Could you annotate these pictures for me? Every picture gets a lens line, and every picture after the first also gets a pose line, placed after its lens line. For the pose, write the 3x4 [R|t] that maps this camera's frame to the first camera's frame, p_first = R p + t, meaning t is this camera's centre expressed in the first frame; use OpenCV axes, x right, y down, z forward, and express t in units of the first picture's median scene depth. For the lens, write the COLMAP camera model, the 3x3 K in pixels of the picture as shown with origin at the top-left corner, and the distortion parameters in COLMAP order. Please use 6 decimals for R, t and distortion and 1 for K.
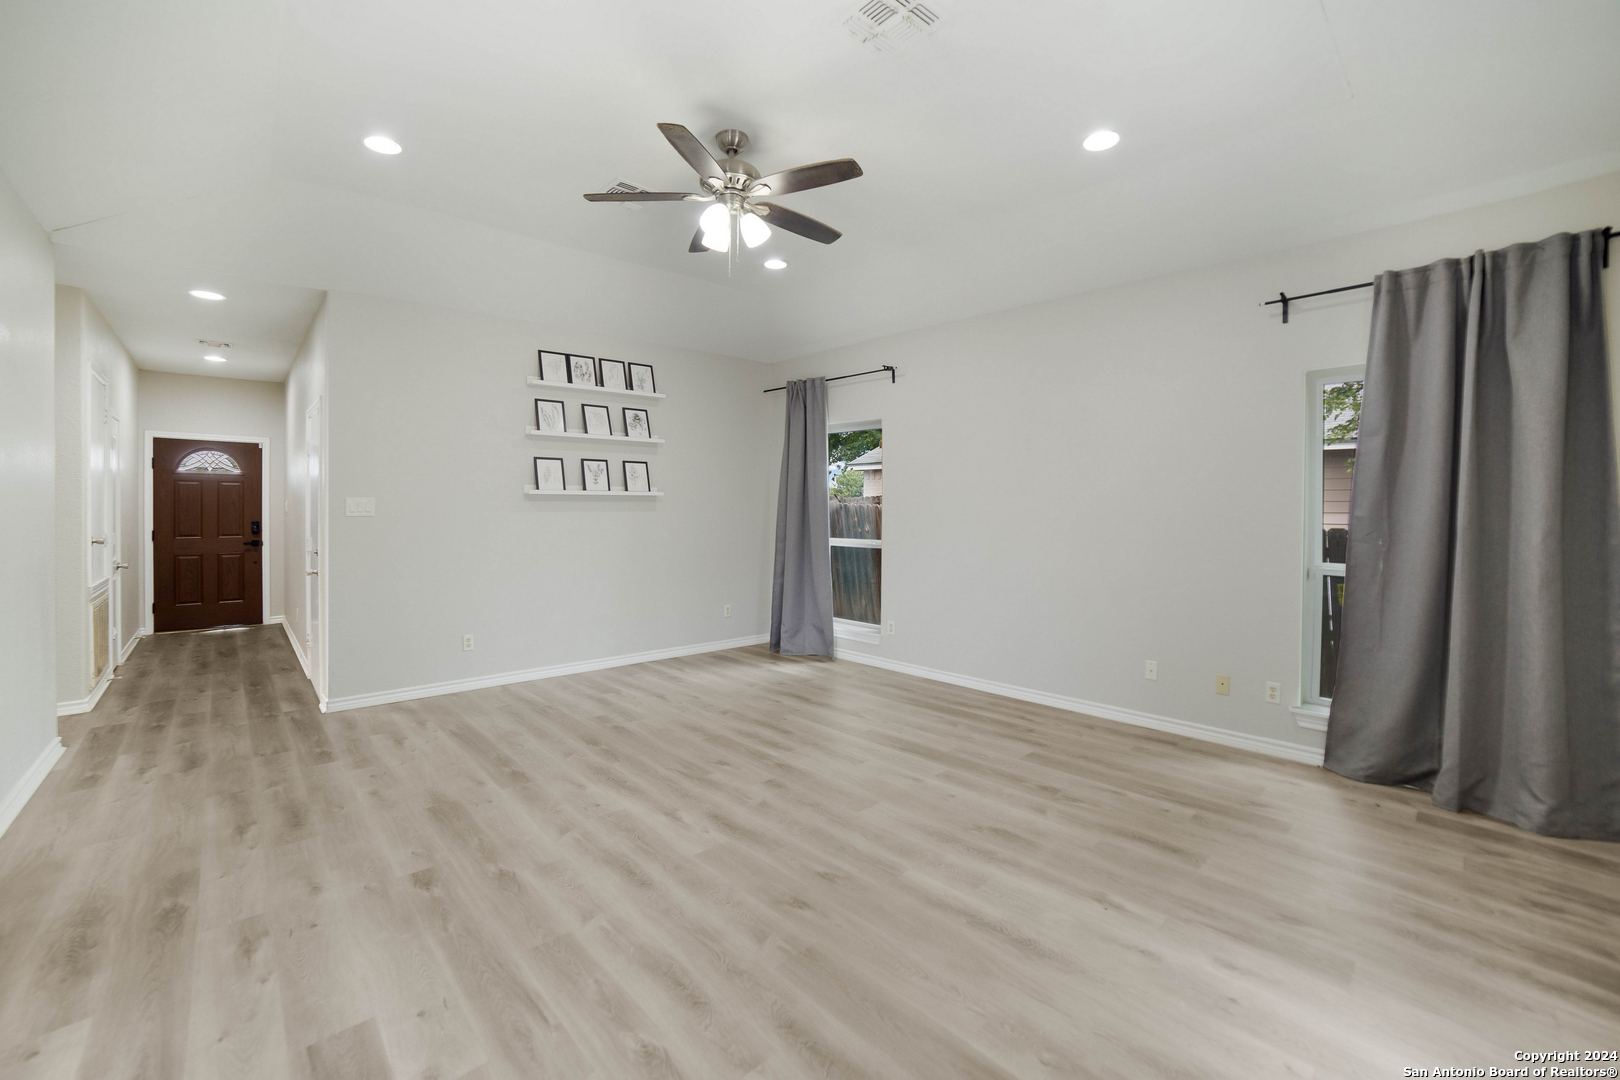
lens RADIAL K [[660.9, 0, 801.8], [0, 660.9, 518.1], [0, 0, 1]] dist [-0.101480, 0.034005]
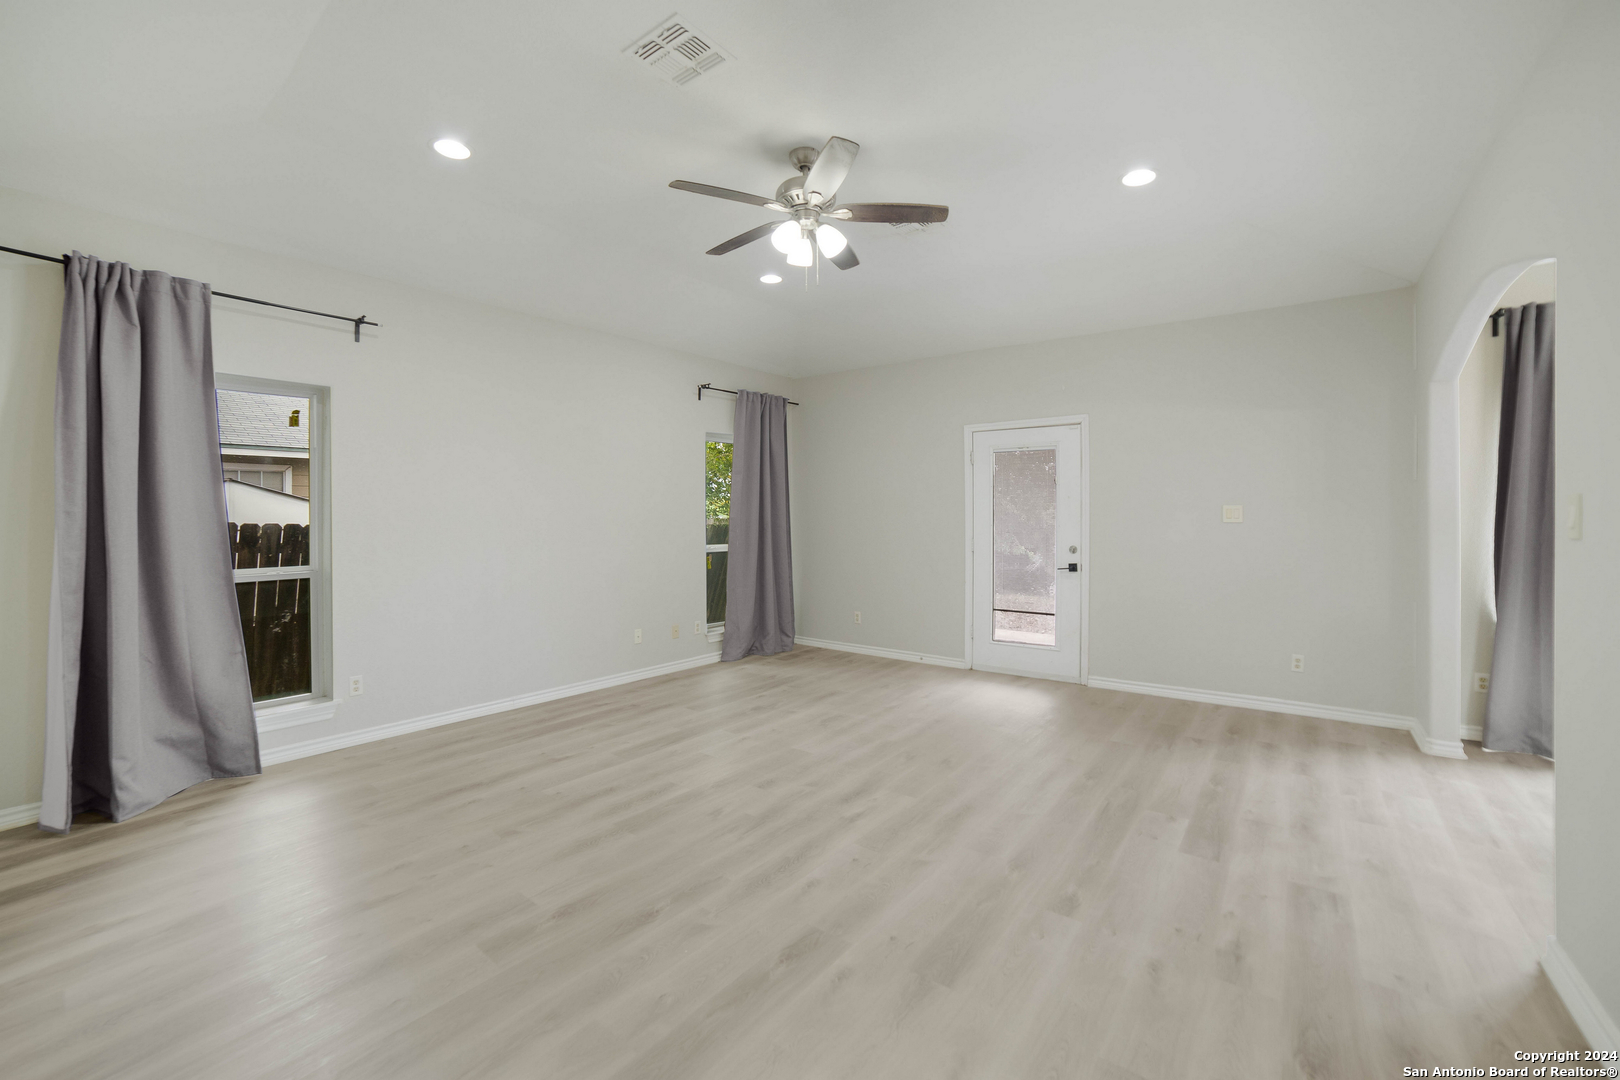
lens RADIAL K [[660.9, 0, 801.8], [0, 660.9, 518.1], [0, 0, 1]] dist [-0.101480, 0.034005]
pose [[-0.157023, -0.010228, 0.987542, -1.016509], [0.018259, 0.999745, 0.013258, -0.022669], [-0.987426, 0.020113, -0.156796, 1.052247]]
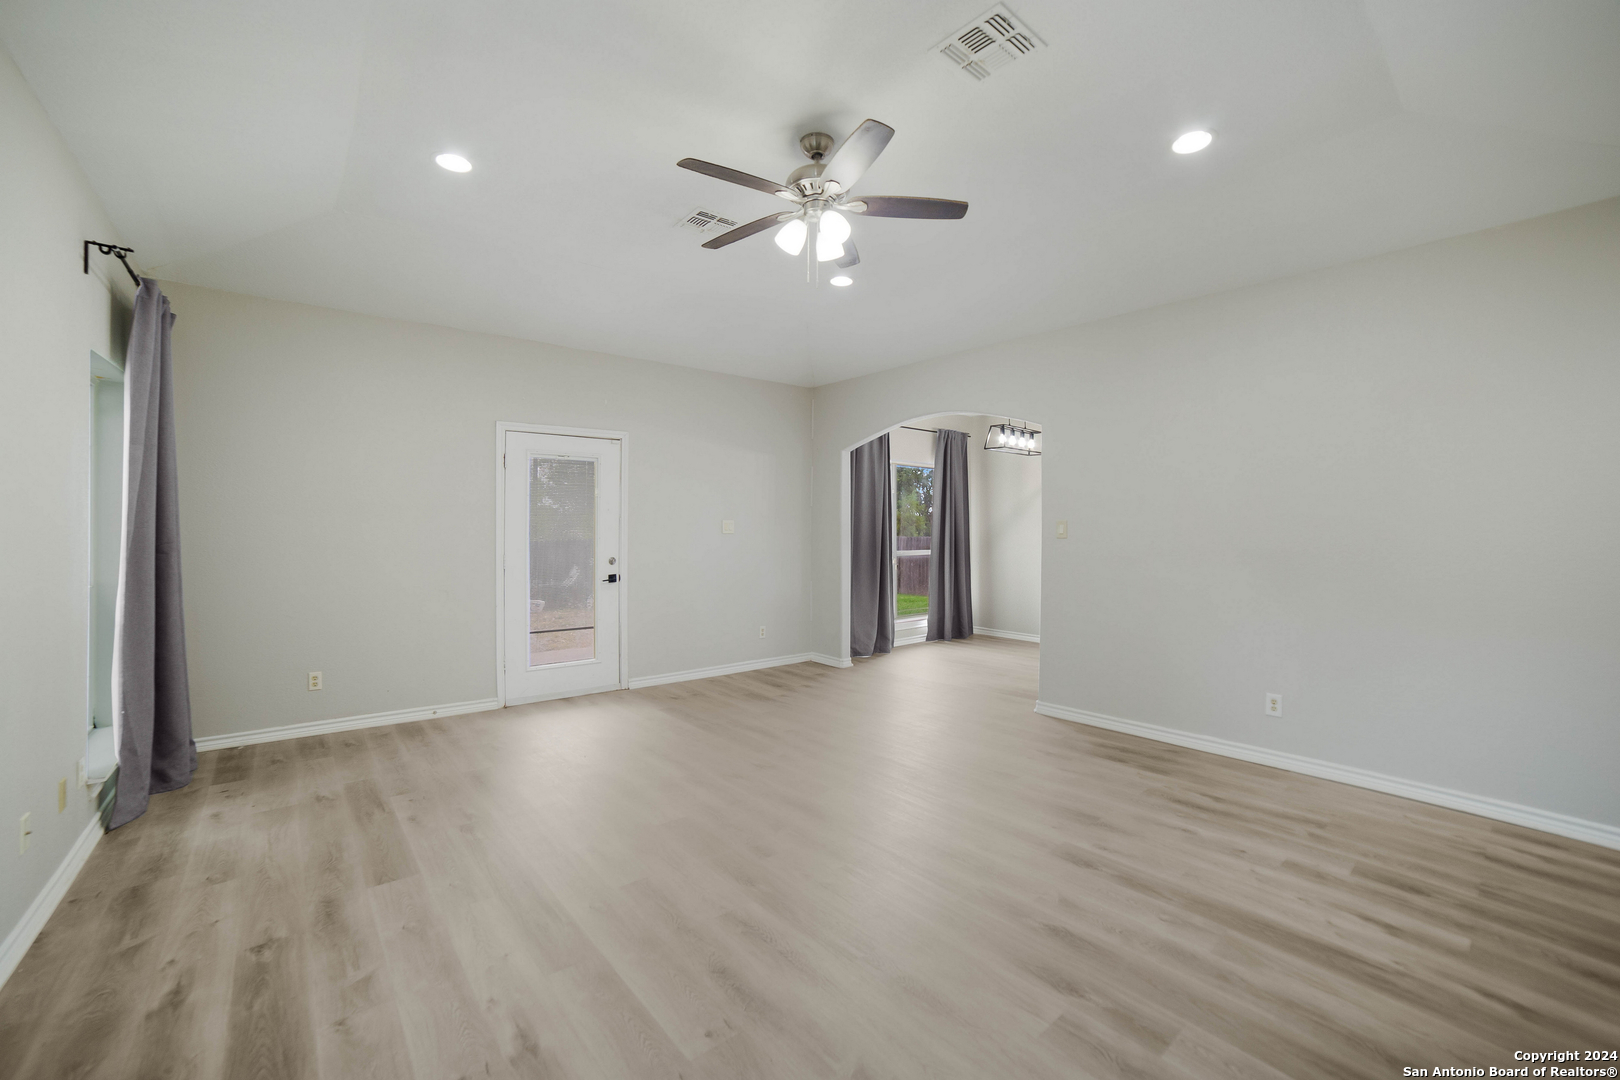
lens RADIAL K [[660.9, 0, 801.8], [0, 660.9, 518.1], [0, 0, 1]] dist [-0.101480, 0.034005]
pose [[-0.998455, -0.008654, 0.054881, -0.130816], [-0.008507, 0.999960, 0.002901, -0.029868], [-0.054904, 0.002430, -0.998489, 1.763692]]
